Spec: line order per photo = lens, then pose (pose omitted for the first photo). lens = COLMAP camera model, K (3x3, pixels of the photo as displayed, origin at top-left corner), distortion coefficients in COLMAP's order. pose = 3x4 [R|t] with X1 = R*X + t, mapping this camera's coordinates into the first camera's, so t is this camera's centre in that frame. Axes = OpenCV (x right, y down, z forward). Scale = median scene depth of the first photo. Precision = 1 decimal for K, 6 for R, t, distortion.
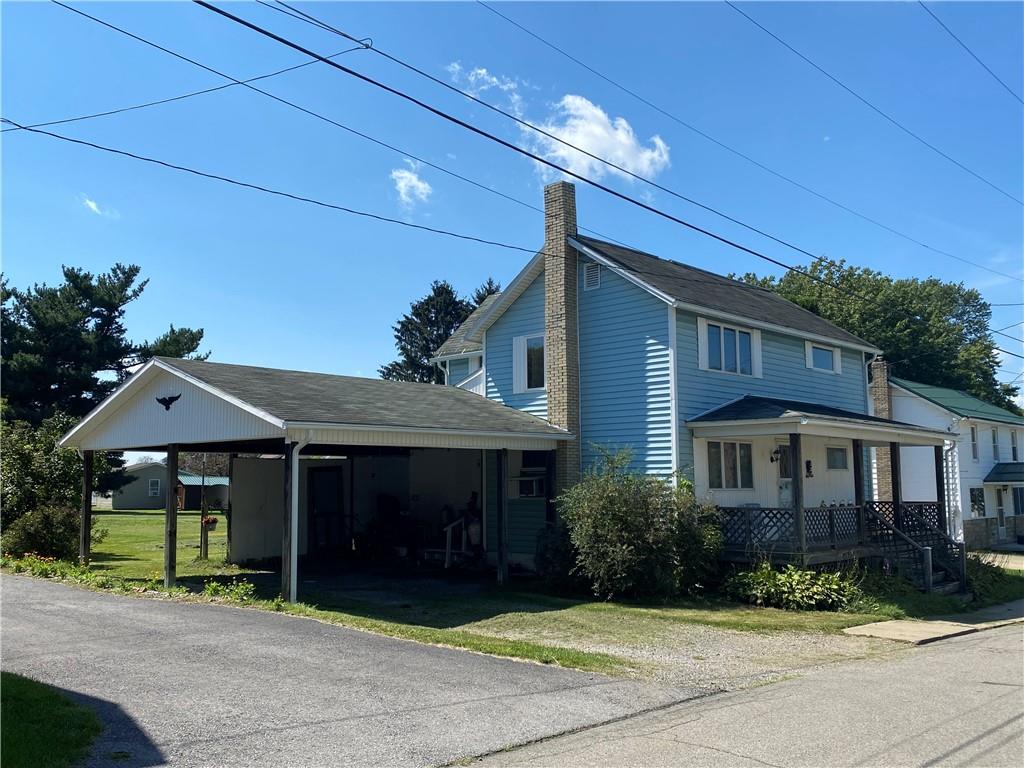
lens RADIAL K [[915.9, 0, 511.3], [0, 915.9, 384.7], [0, 0, 1]] dist [0.002497, 0.019061]
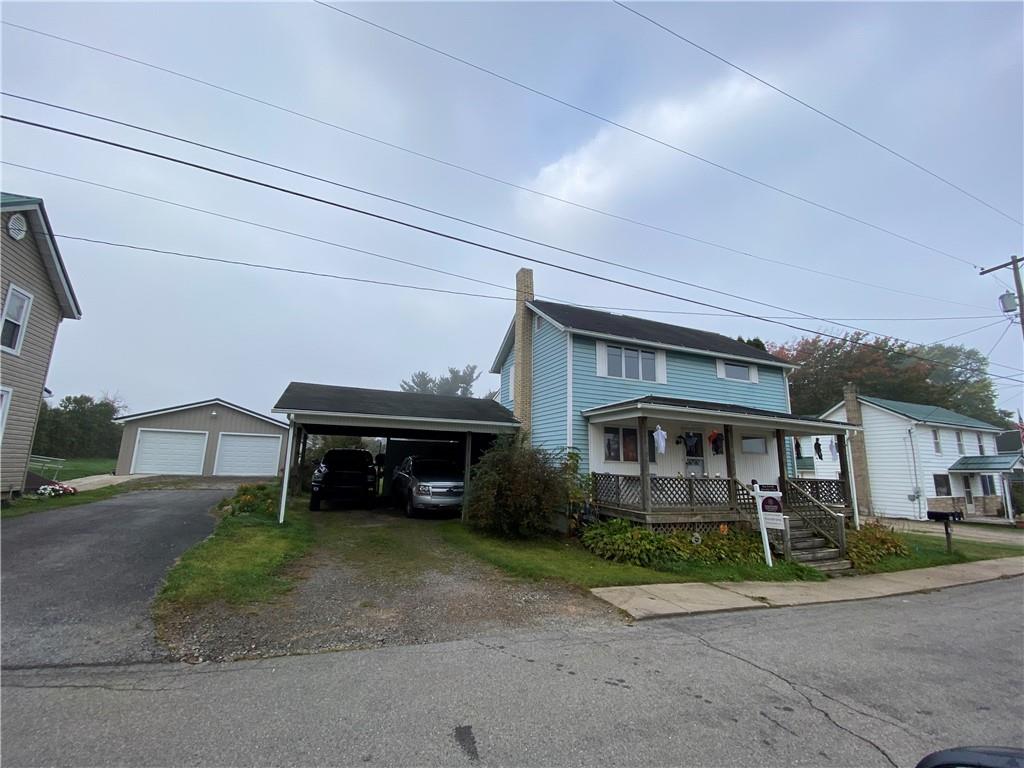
lens RADIAL K [[407.1, 0, 501.9], [0, 407.1, 389.8], [0, 0, 1]] dist [-0.002973, -0.009772]
pose [[0.908842, -0.042033, -0.415017, 0.303352], [0.011209, 0.997012, -0.076429, 0.046792], [0.416989, 0.064810, 0.906598, 0.332236]]
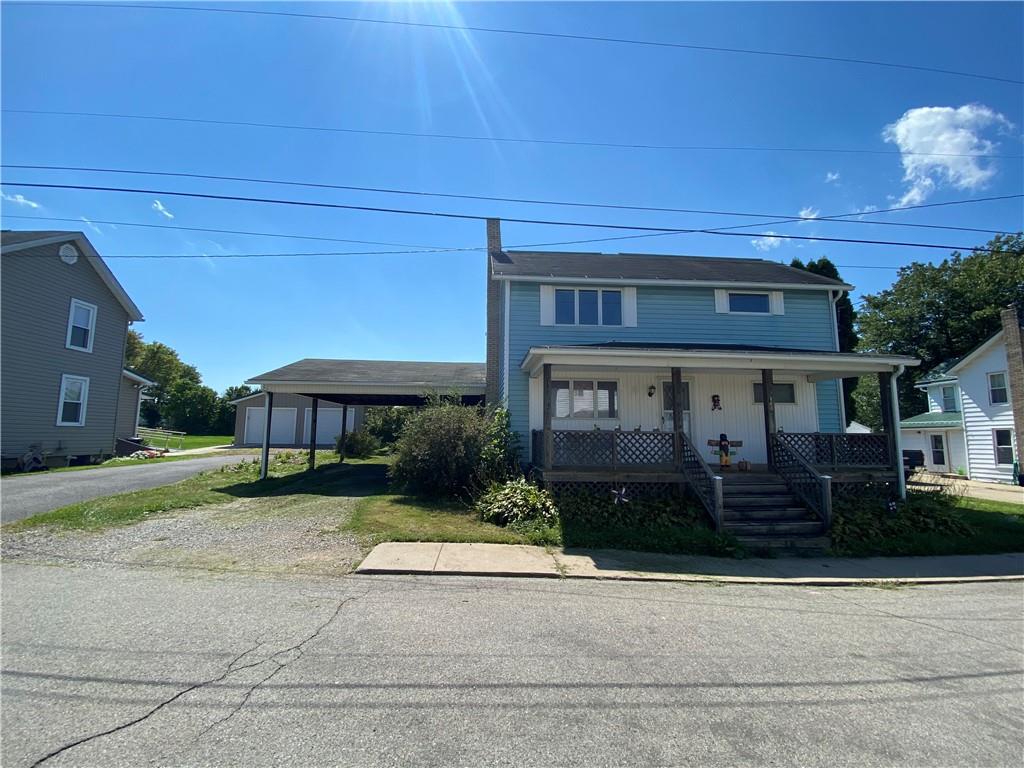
lens RADIAL K [[407.1, 0, 505.7], [0, 407.1, 391.8], [0, 0, 1]] dist [-0.002973, -0.009772]
pose [[0.739285, -0.054654, -0.671171, 0.499515], [0.061035, 0.998037, -0.014041, 0.074924], [0.670620, -0.030585, 0.741170, 0.492215]]
